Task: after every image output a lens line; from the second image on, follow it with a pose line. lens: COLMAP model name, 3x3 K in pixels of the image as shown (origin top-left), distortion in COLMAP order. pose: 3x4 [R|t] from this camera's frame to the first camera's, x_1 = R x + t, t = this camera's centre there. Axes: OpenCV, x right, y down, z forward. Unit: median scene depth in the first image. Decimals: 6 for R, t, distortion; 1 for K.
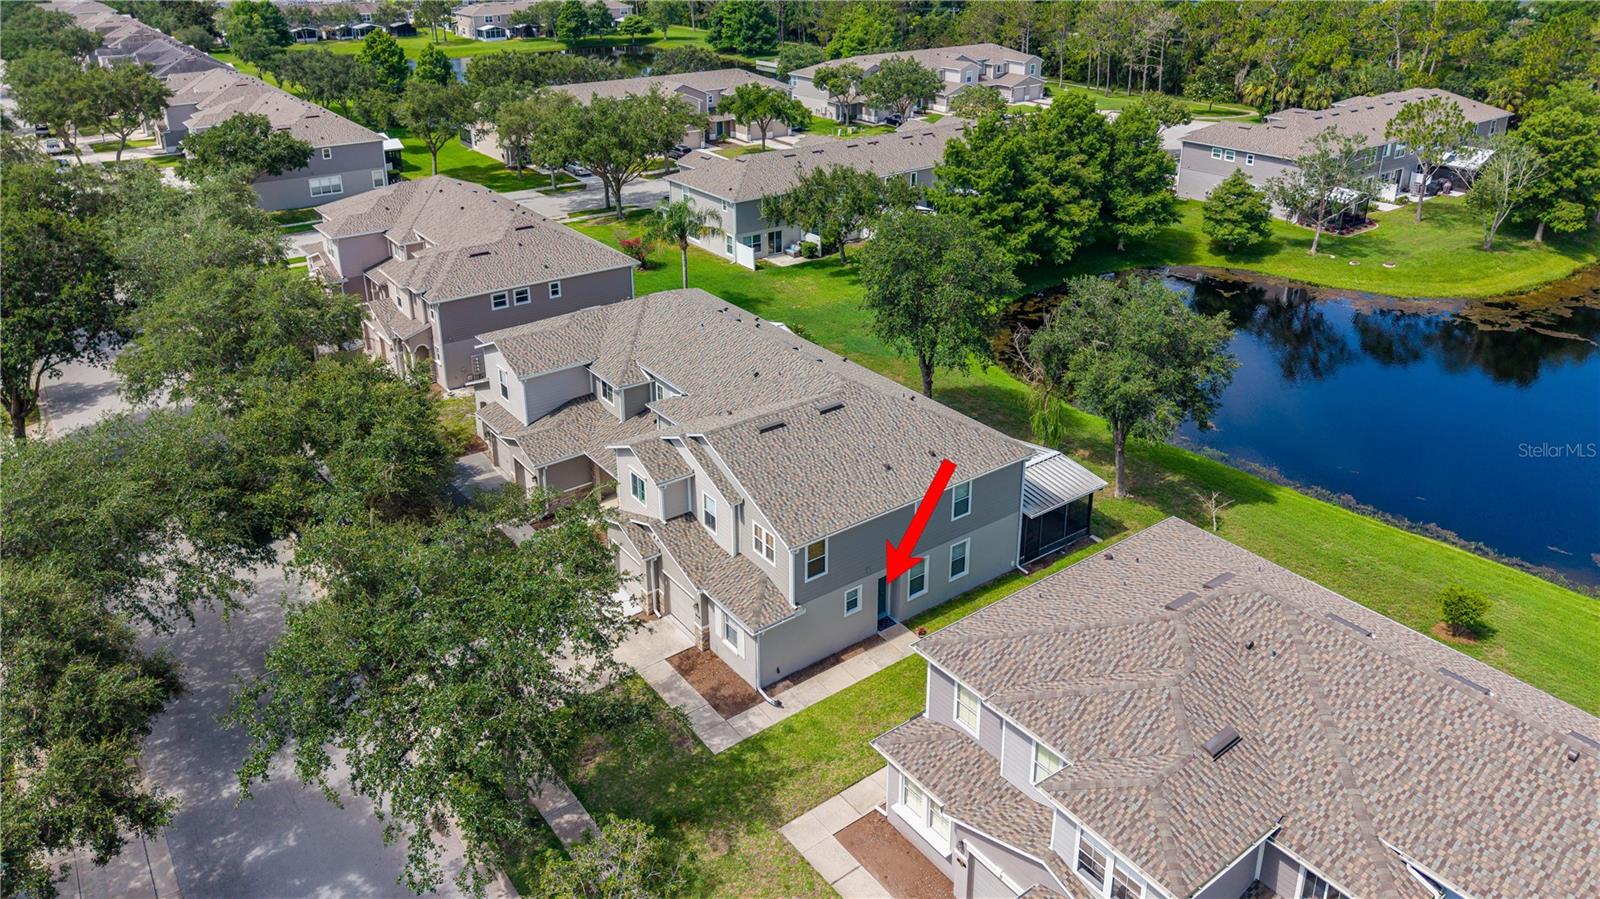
lens RADIAL K [[1043.6, 0, 800.0], [0, 1043.6, 449.5], [0, 0, 1]] dist [0.002965, 0.001930]
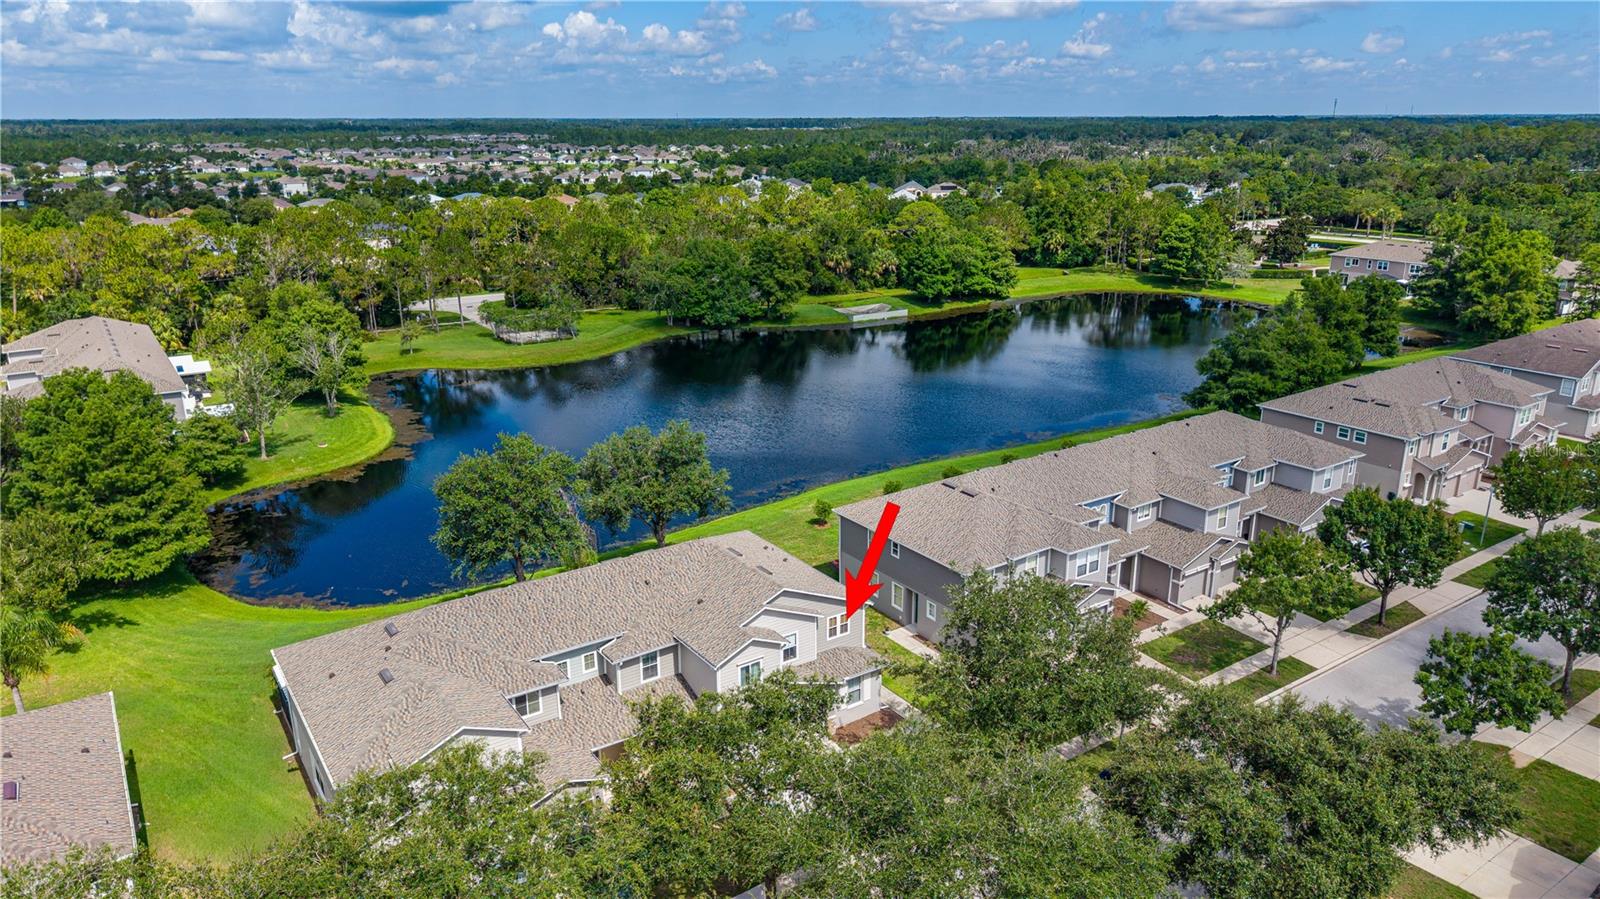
lens RADIAL K [[1062.2, 0, 800.0], [0, 1062.2, 449.5], [0, 0, 1]] dist [0.048982, -0.065781]
pose [[0.024460, -0.288628, 0.957129, -0.786668], [0.456166, 0.855154, 0.246219, -0.289313], [-0.889558, 0.430587, 0.152579, 0.419558]]
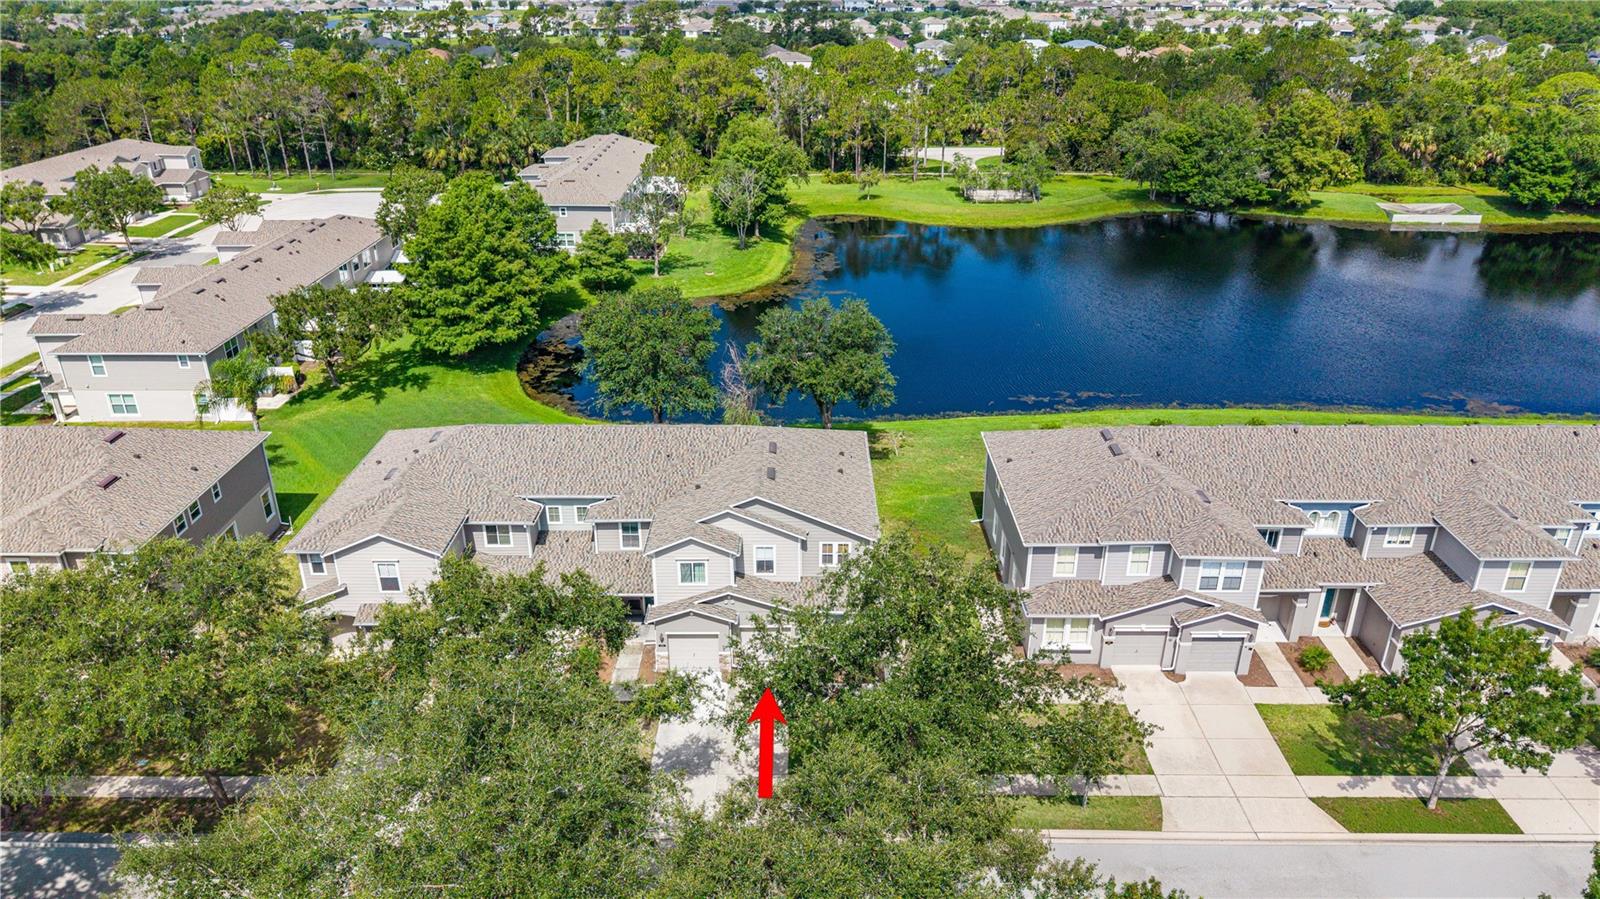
lens RADIAL K [[1062.2, 0, 800.0], [0, 1062.2, 449.5], [0, 0, 1]] dist [0.048982, -0.065781]
pose [[0.595092, -0.328176, 0.733598, -0.554819], [0.363382, 0.924060, 0.118604, -0.112372], [-0.716812, 0.195996, 0.669154, 0.083934]]
